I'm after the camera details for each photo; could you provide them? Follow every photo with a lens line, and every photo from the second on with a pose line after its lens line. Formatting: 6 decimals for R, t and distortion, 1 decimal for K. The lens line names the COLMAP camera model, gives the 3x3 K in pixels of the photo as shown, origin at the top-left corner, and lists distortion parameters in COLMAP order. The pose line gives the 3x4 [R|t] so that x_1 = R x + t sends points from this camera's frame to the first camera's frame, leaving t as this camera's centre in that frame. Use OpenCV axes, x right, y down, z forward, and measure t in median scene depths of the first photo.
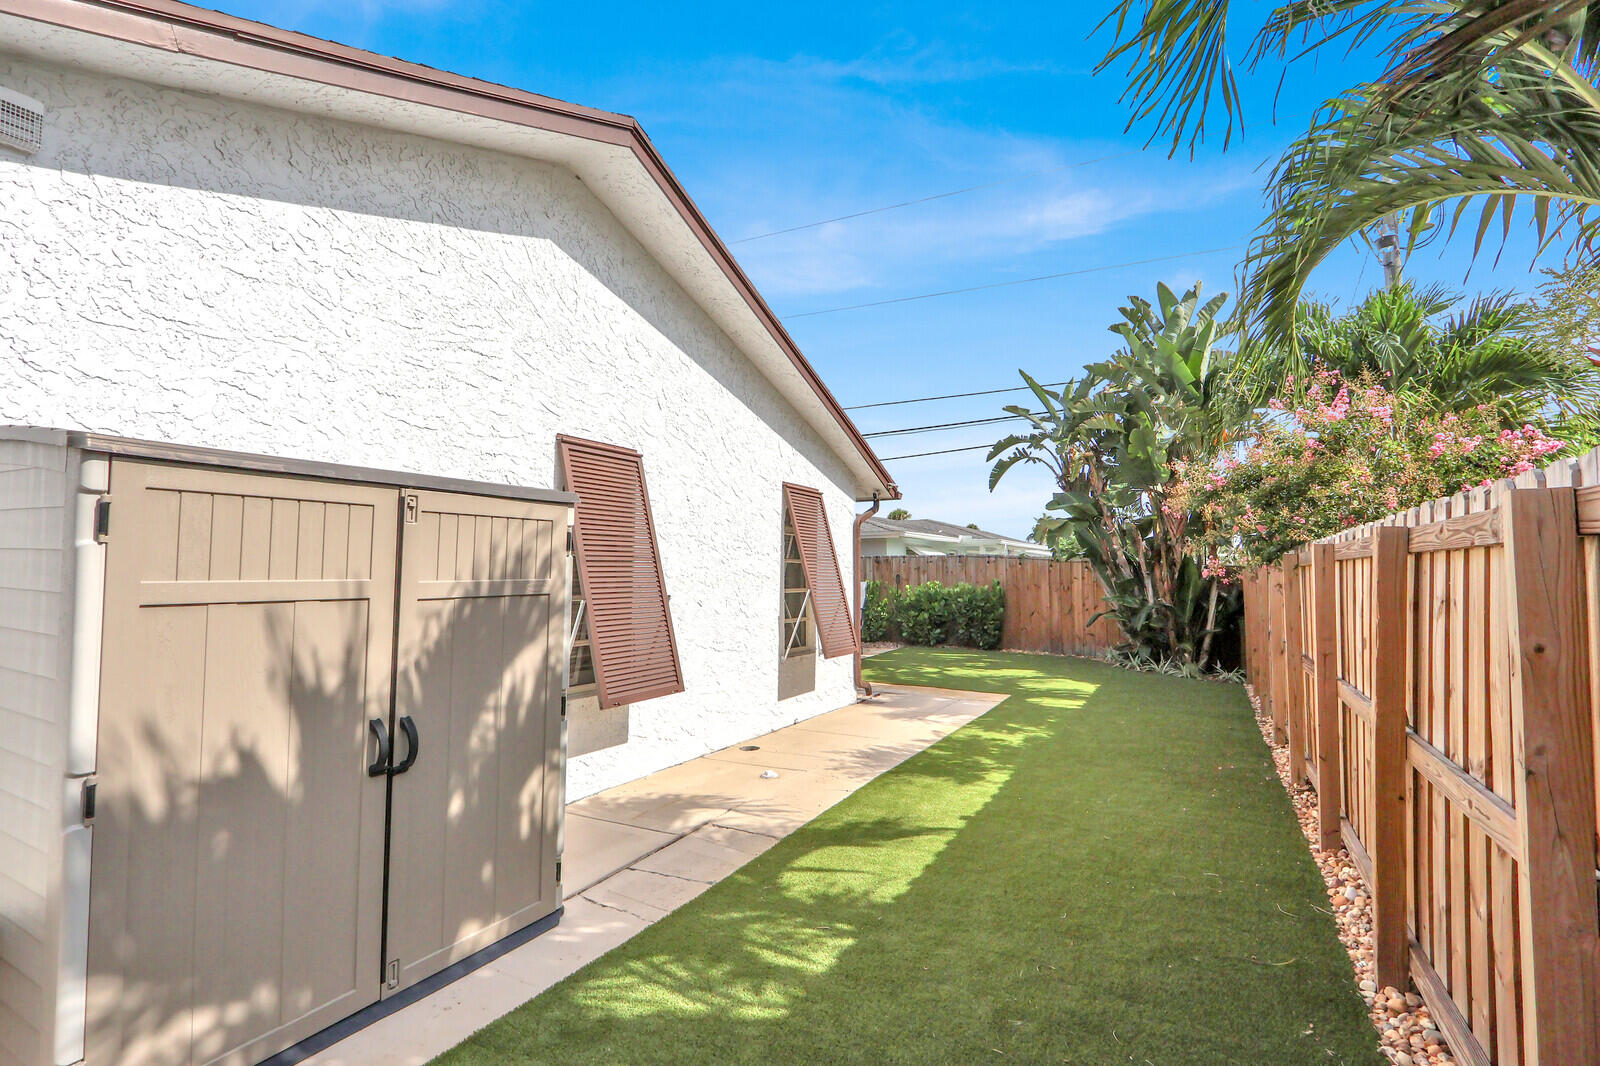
lens RADIAL K [[744.0, 0, 805.9], [0, 744.0, 536.3], [0, 0, 1]] dist [-0.003717, -0.000339]
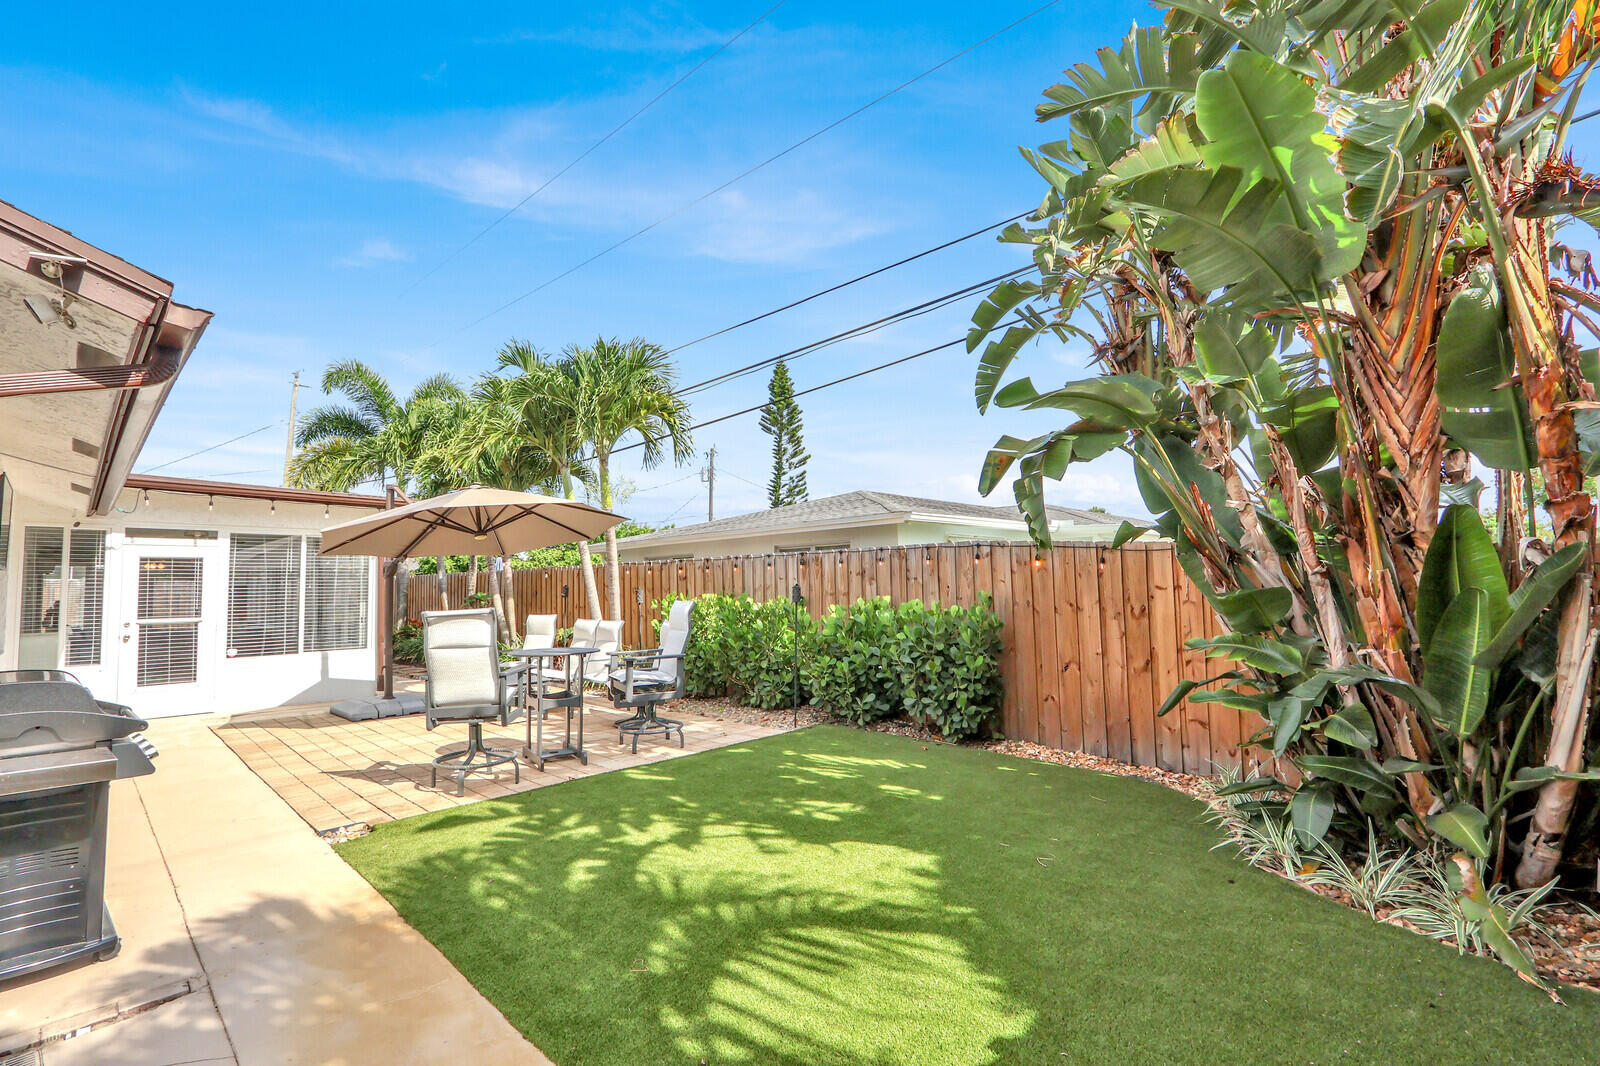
lens RADIAL K [[734.0, 0, 800.0], [0, 734.0, 533.0], [0, 0, 1]] dist [-0.012209, -0.000787]
pose [[0.958887, -0.032794, -0.281888, 0.310697], [0.027507, 0.999364, -0.022693, 0.031388], [0.282453, 0.014006, 0.959179, 0.586917]]
